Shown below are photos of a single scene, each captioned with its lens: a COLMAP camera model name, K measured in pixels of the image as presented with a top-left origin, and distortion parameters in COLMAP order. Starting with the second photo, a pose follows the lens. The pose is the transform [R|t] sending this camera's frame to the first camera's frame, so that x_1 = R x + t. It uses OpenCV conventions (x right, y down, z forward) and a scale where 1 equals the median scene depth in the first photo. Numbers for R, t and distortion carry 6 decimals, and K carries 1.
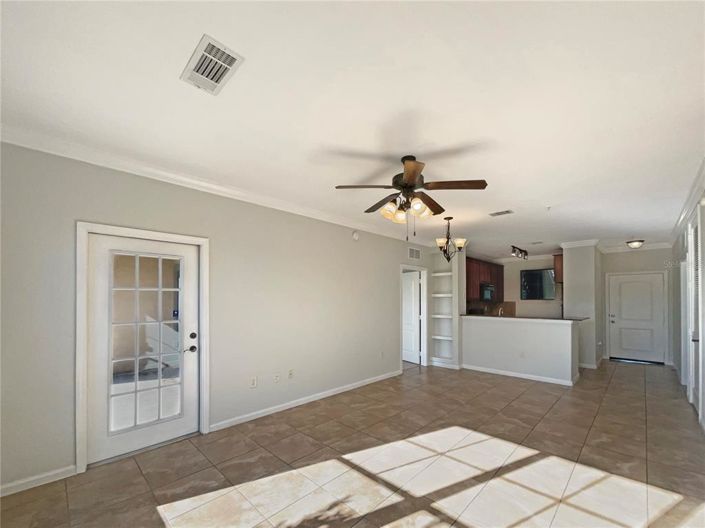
lens RADIAL K [[292.9, 0, 354.4], [0, 292.9, 296.6], [0, 0, 1]] dist [-0.012245, 0.000130]
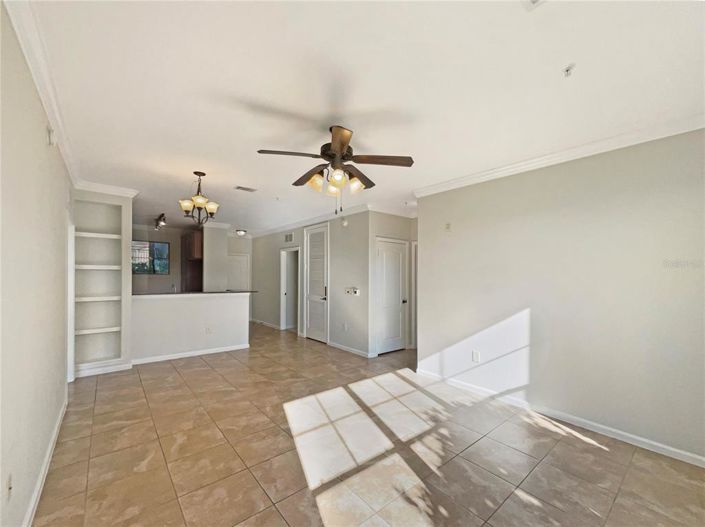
lens RADIAL K [[299.9, 0, 354.4], [0, 299.9, 276.5], [0, 0, 1]] dist [0.021009, -0.000010]
pose [[0.103658, -0.003086, 0.994608, -0.342289], [-0.021530, 0.999754, 0.005346, 0.001338], [-0.994380, -0.021968, 0.103566, 0.356673]]
